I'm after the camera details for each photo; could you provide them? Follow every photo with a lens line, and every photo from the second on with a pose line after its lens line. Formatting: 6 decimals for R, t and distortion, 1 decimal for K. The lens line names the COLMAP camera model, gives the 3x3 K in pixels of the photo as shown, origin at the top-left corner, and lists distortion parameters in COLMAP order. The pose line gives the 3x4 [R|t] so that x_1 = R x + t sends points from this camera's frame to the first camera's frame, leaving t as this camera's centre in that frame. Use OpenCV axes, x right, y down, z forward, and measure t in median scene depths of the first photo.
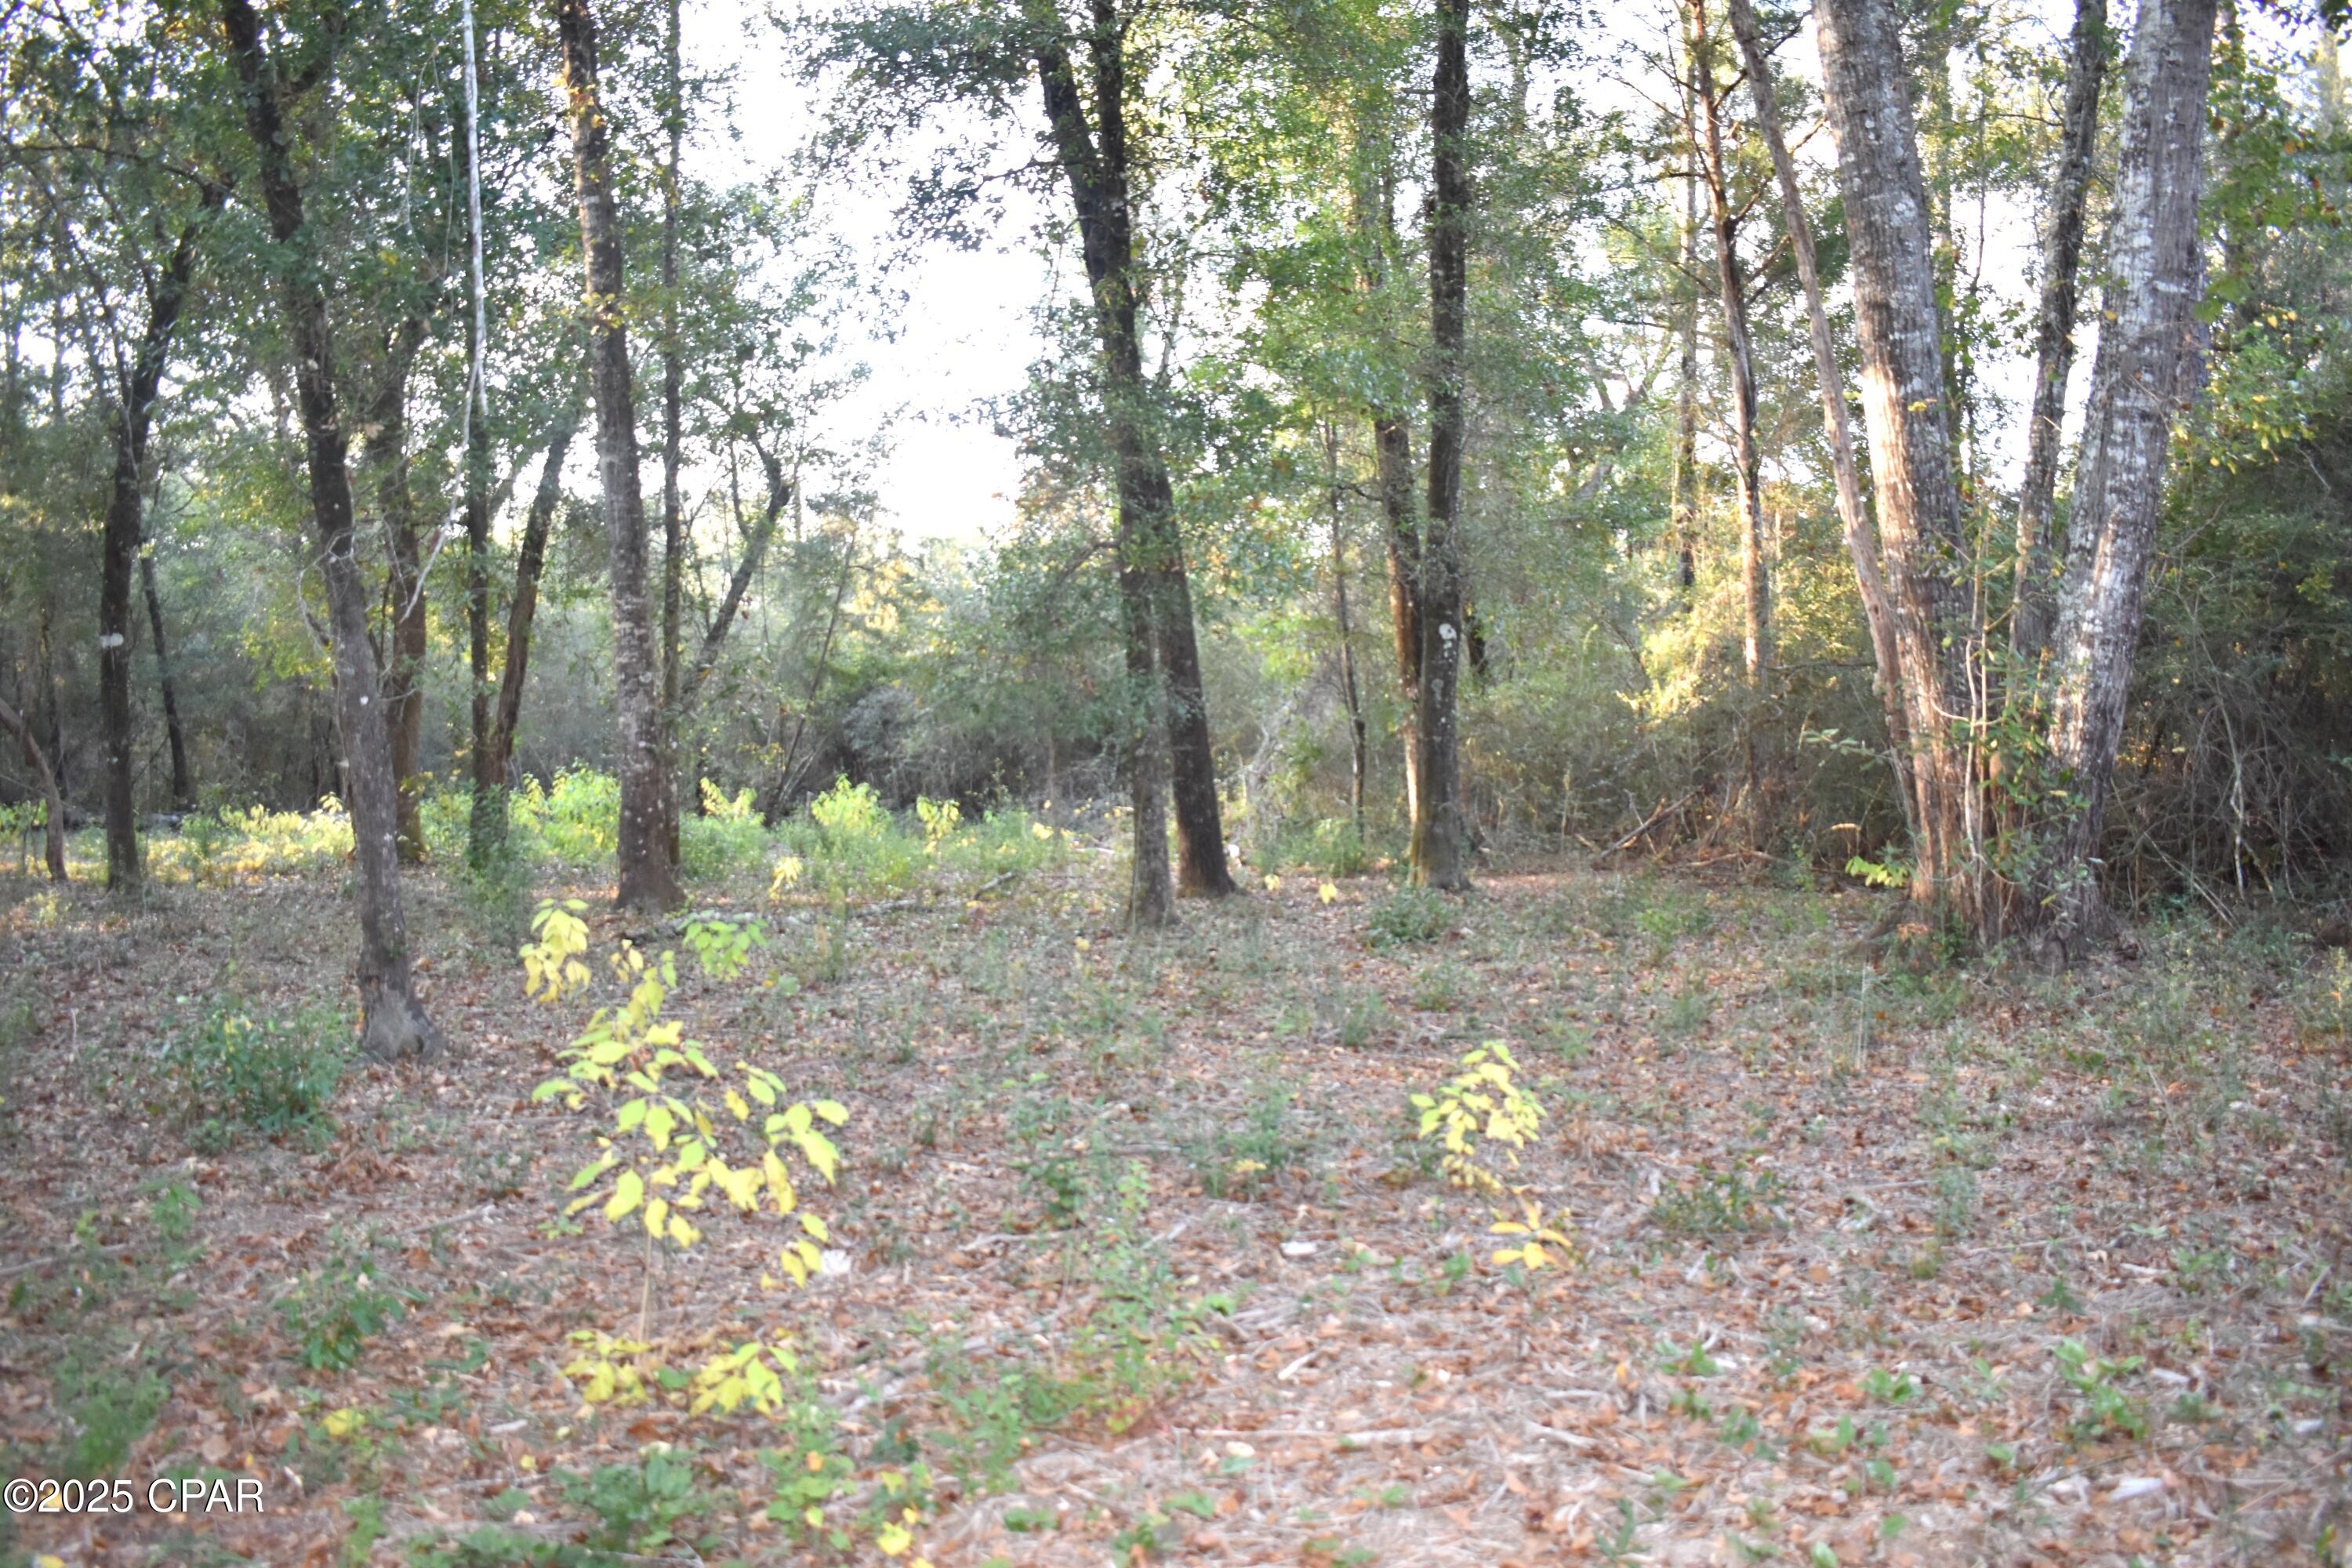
lens RADIAL K [[2059.8, 0, 1176.0], [0, 2059.8, 784.0], [0, 0, 1]] dist [-0.172717, 0.002818]
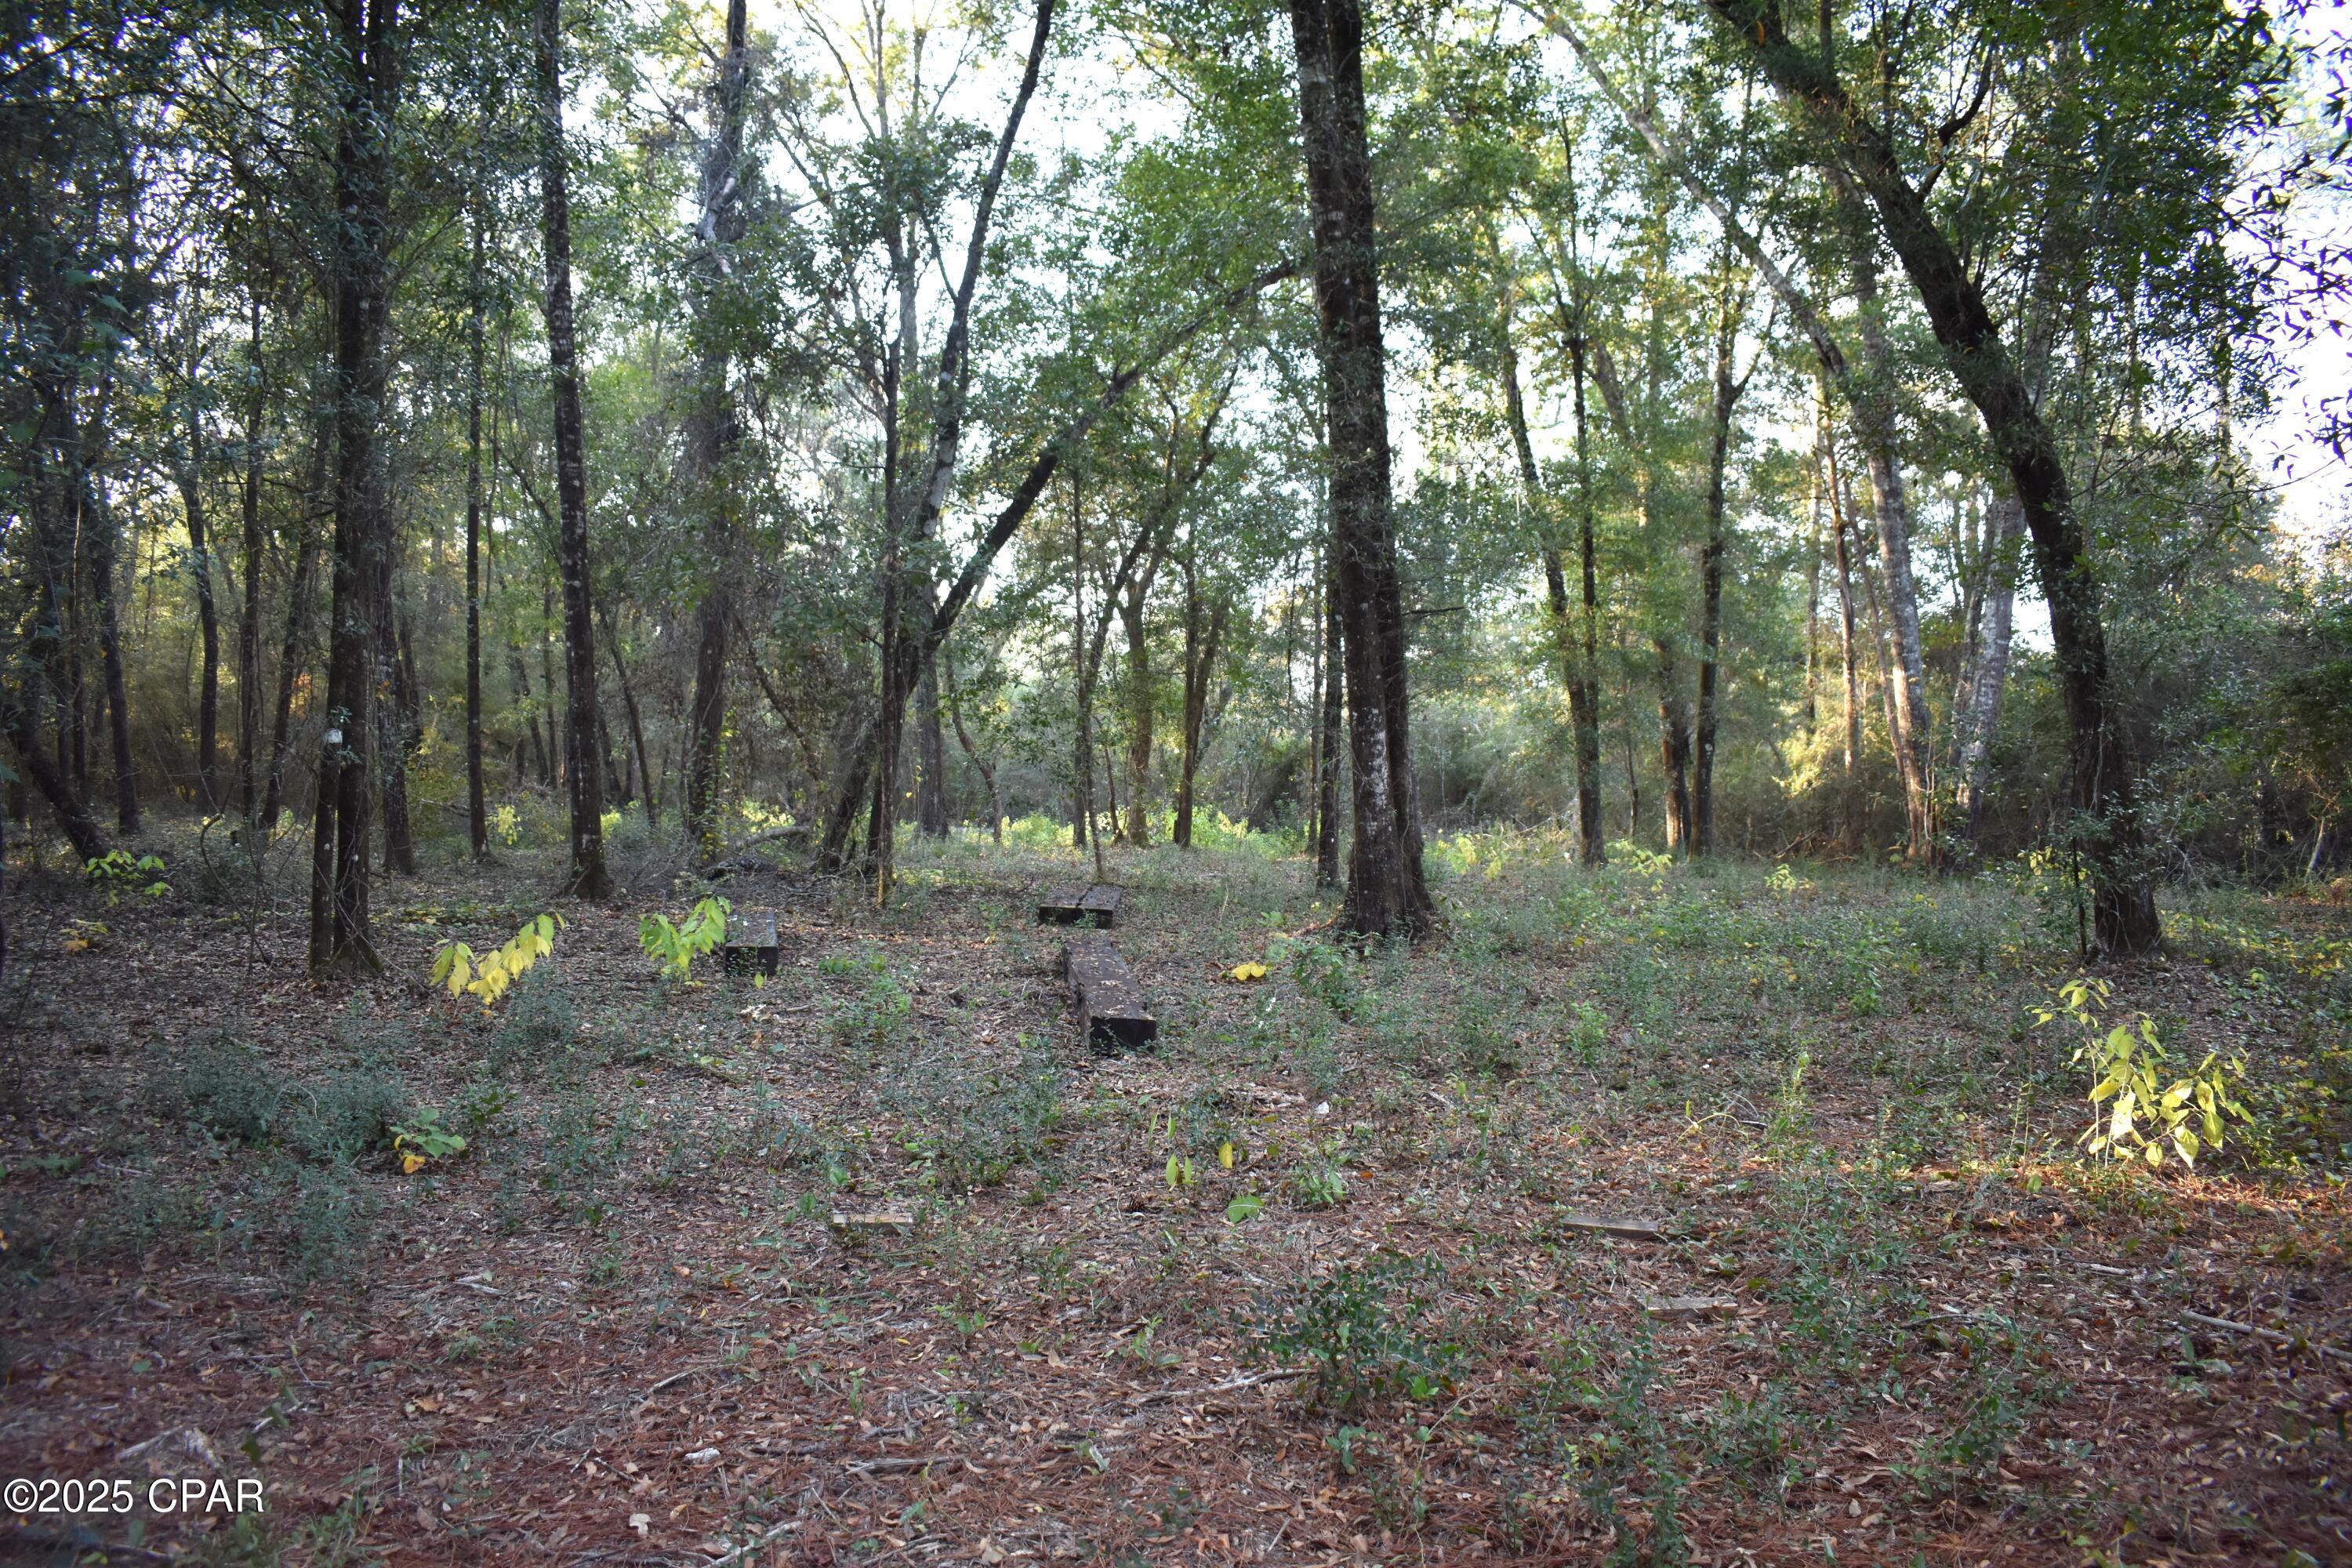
lens RADIAL K [[1831.0, 0, 1176.0], [0, 1831.0, 784.0], [0, 0, 1]] dist [-0.093387, 0.011118]
pose [[0.996624, 0.022536, -0.078946, -0.226091], [-0.025128, 0.999172, -0.032000, 0.031997], [0.078160, 0.033876, 0.996365, -0.791711]]
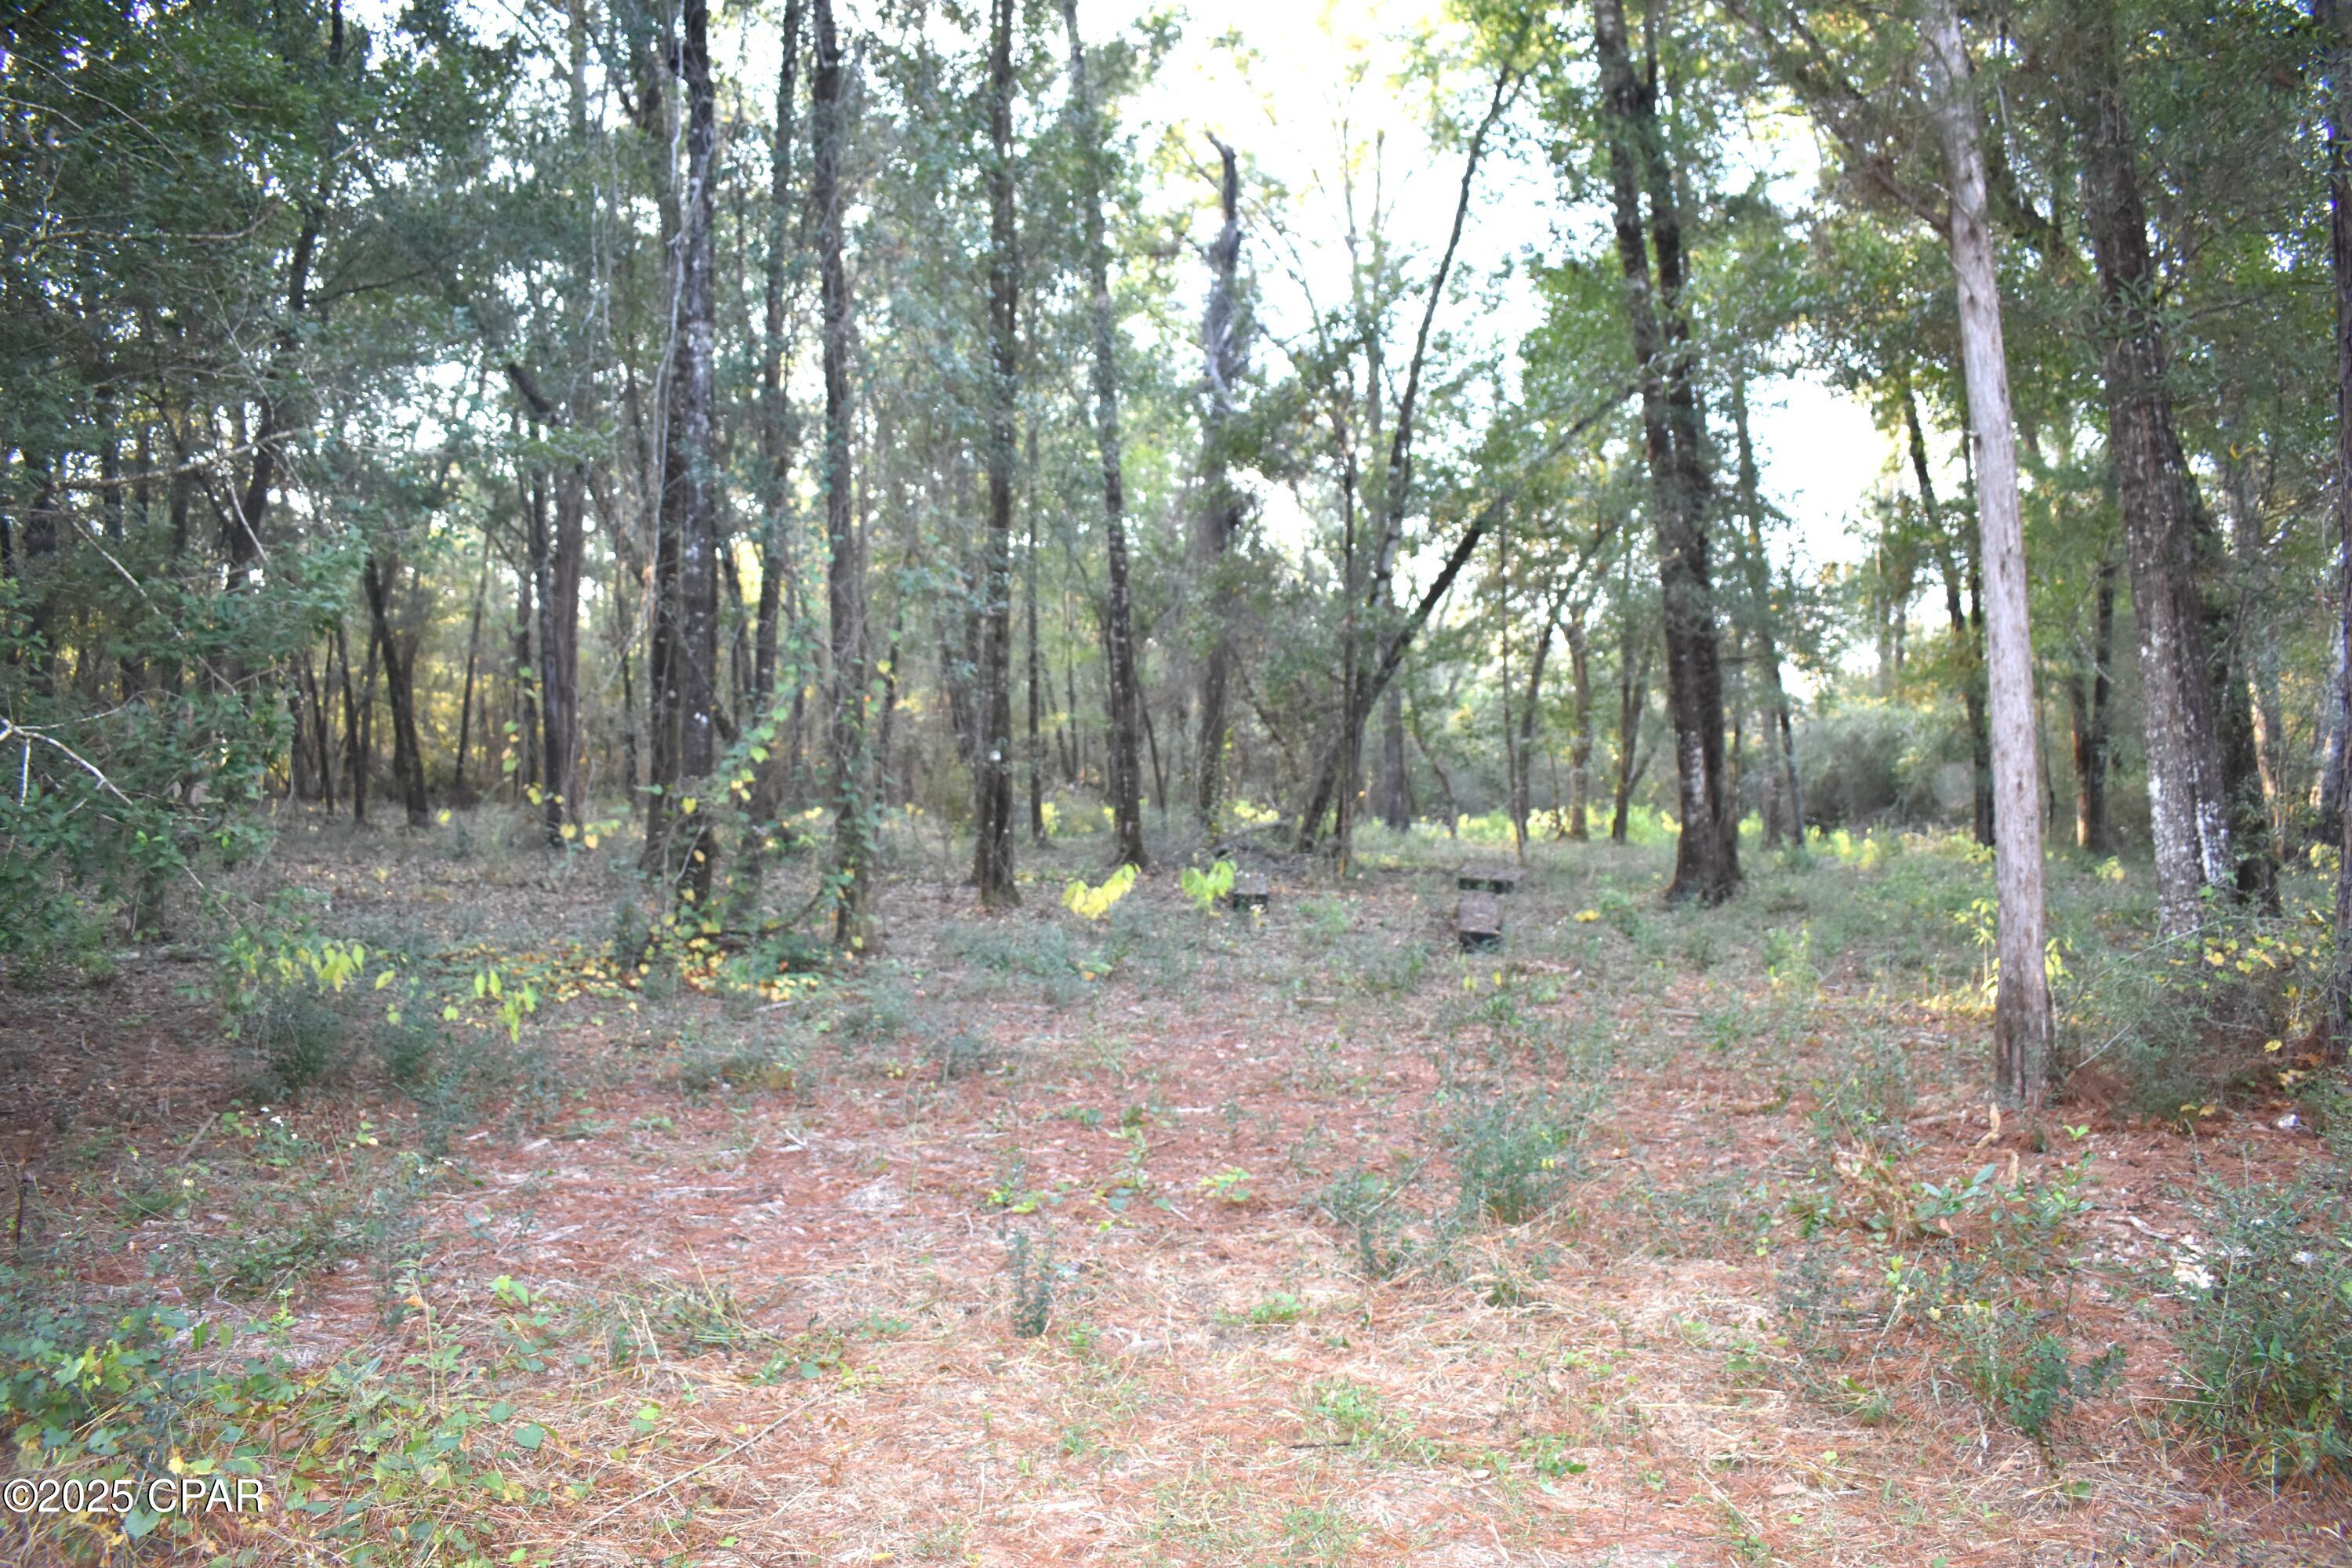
lens RADIAL K [[1831.0, 0, 1176.0], [0, 1831.0, 784.0], [0, 0, 1]] dist [-0.093387, 0.011118]
pose [[0.942030, 0.024139, -0.334659, -0.148903], [-0.034520, 0.999089, -0.025105, 0.039107], [0.333748, 0.035202, 0.942005, -1.055995]]
